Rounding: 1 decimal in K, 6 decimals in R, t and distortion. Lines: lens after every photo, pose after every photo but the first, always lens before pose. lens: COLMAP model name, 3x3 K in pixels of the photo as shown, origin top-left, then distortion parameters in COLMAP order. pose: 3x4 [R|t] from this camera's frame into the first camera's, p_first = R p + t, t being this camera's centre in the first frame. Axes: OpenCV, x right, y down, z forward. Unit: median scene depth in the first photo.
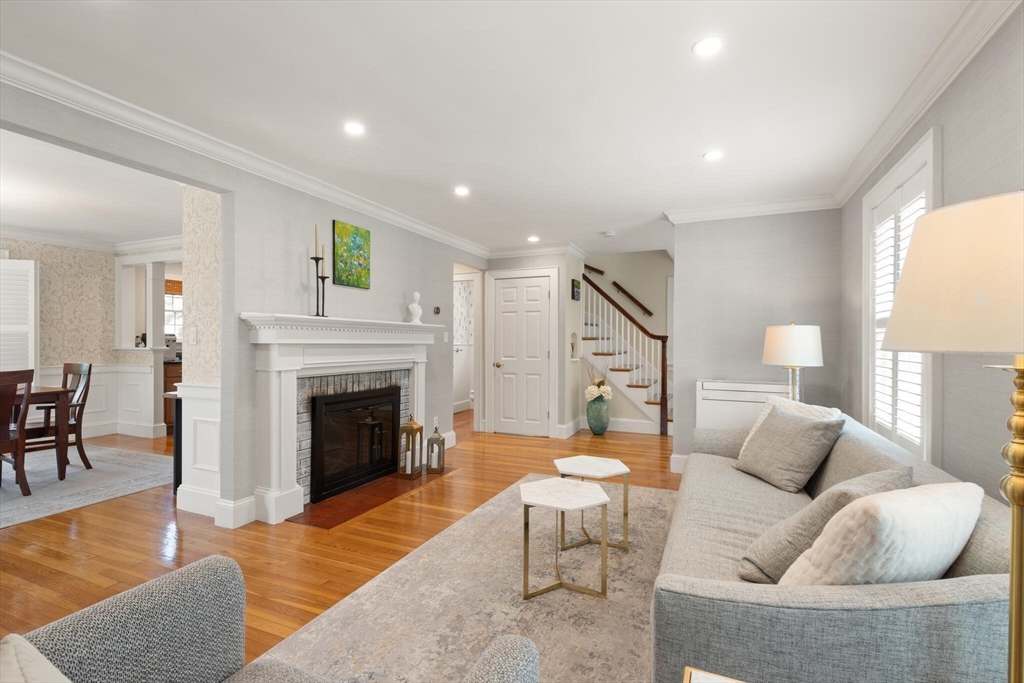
lens RADIAL K [[468.6, 0, 514.4], [0, 468.6, 340.0], [0, 0, 1]] dist [0.013459, 0.000418]
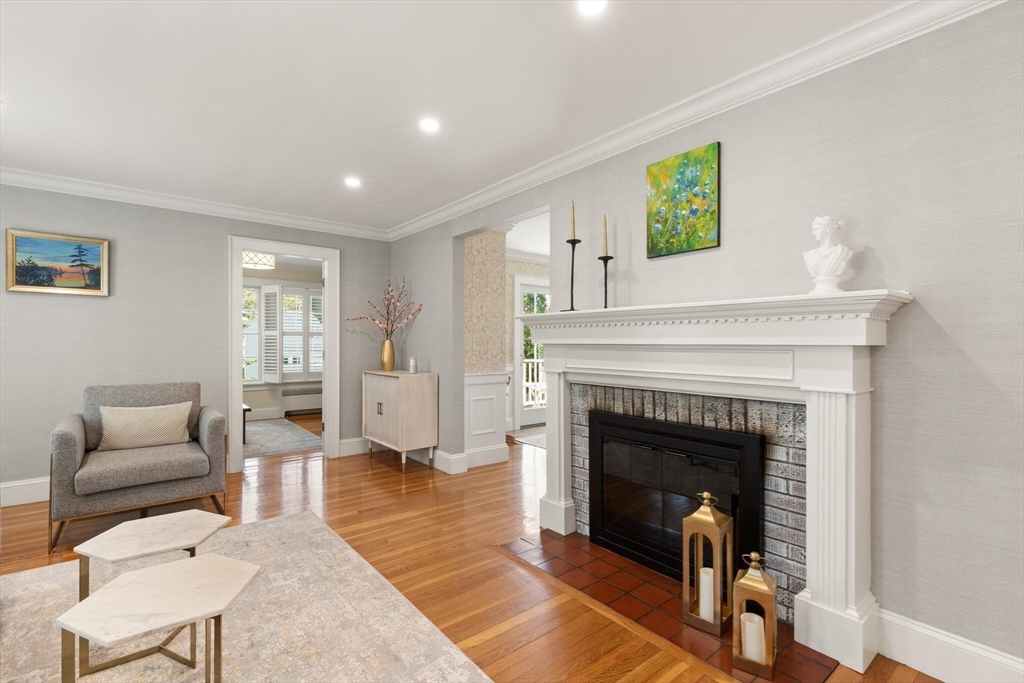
lens RADIAL K [[468.6, 0, 519.6], [0, 468.6, 345.4], [0, 0, 1]] dist [0.013459, 0.000418]
pose [[-0.451950, -0.004293, -0.892033, 0.481870], [-0.002134, 0.999991, -0.003731, 0.018331], [0.892041, 0.000217, -0.451955, 1.716226]]
